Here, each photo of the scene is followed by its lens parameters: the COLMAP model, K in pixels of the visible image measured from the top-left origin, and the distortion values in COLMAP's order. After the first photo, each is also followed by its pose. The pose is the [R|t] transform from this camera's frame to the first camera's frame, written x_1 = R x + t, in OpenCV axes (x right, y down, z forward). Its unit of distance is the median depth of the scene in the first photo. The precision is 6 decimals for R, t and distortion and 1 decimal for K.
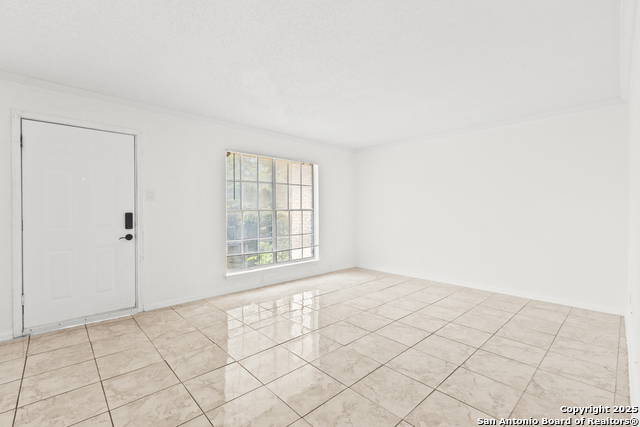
lens RADIAL K [[284.5, 0, 317.6], [0, 284.5, 210.3], [0, 0, 1]] dist [-0.000960, -0.000178]
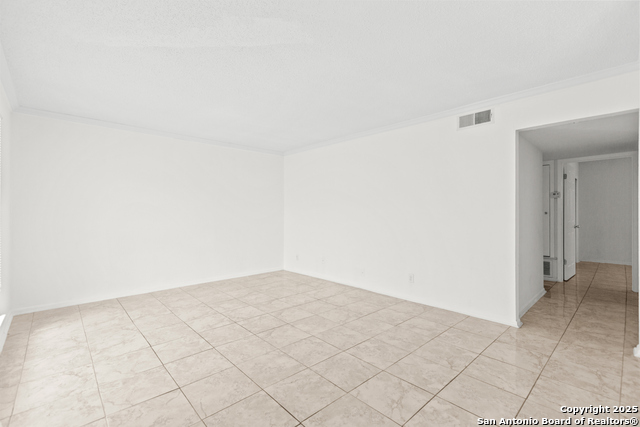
lens RADIAL K [[286.0, 0, 317.9], [0, 286.0, 221.8], [0, 0, 1]] dist [0.002595, 0.000067]
pose [[-0.001364, -0.031640, 0.999498, -0.799692], [0.000302, 0.999499, 0.031641, -0.003644], [-0.999999, 0.000345, -0.001354, 0.777170]]
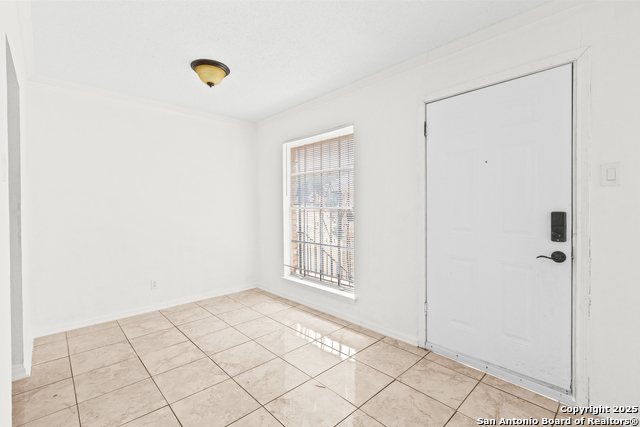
lens RADIAL K [[284.5, 0, 317.6], [0, 284.5, 210.3], [0, 0, 1]] dist [-0.000960, -0.000178]
pose [[0.008667, 0.011328, -0.999898, -0.133461], [0.003838, 0.999928, 0.011362, -0.002029], [0.999955, -0.003936, 0.008623, 0.559773]]
